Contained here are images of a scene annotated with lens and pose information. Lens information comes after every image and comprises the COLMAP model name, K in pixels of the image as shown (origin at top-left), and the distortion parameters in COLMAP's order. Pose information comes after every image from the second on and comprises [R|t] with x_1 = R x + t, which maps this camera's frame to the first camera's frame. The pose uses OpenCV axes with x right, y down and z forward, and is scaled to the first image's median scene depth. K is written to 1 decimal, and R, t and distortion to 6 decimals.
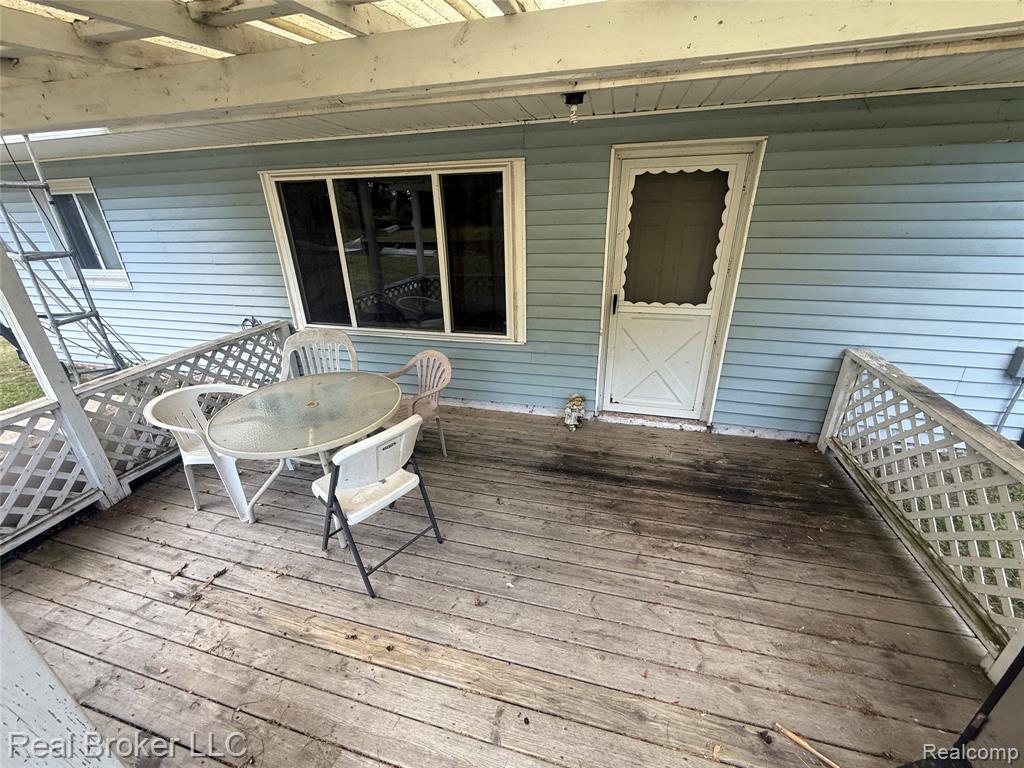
lens RADIAL K [[411.4, 0, 504.9], [0, 411.4, 383.7], [0, 0, 1]] dist [-0.001243, 0.000377]
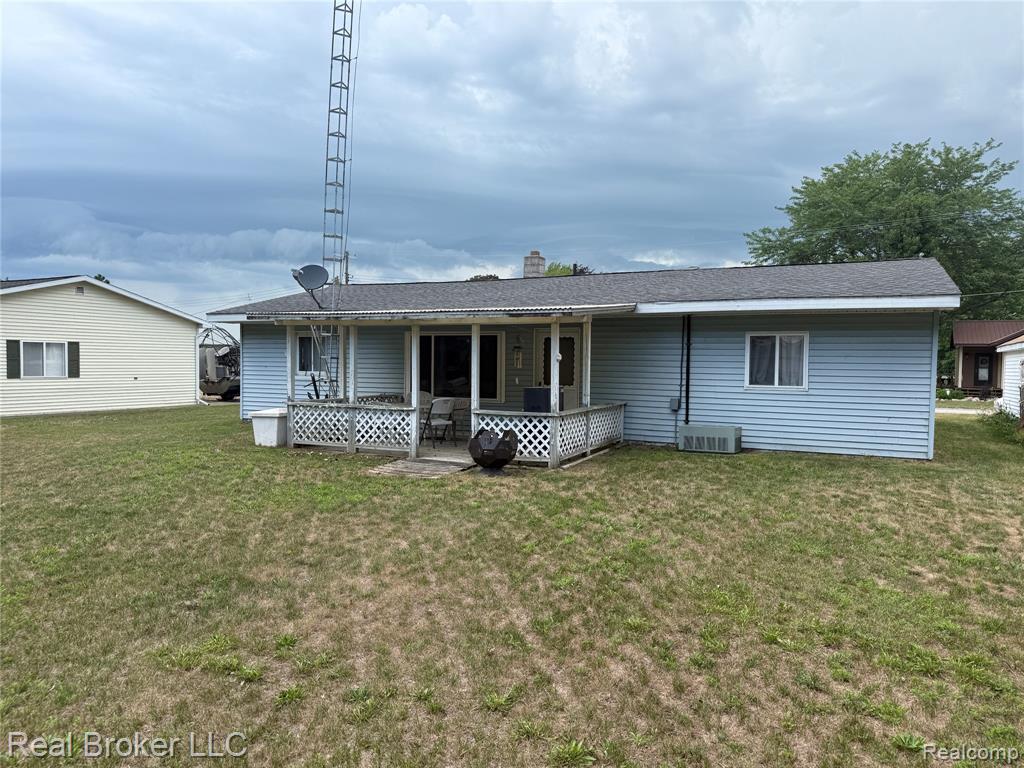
lens RADIAL K [[829.6, 0, 510.9], [0, 829.6, 384.2], [0, 0, 1]] dist [-0.000154, -0.208737]
pose [[0.980169, 0.039422, -0.194202, 0.963932], [-0.109975, 0.923458, -0.367601, 1.479851], [0.164846, 0.381669, 0.909480, -3.186366]]
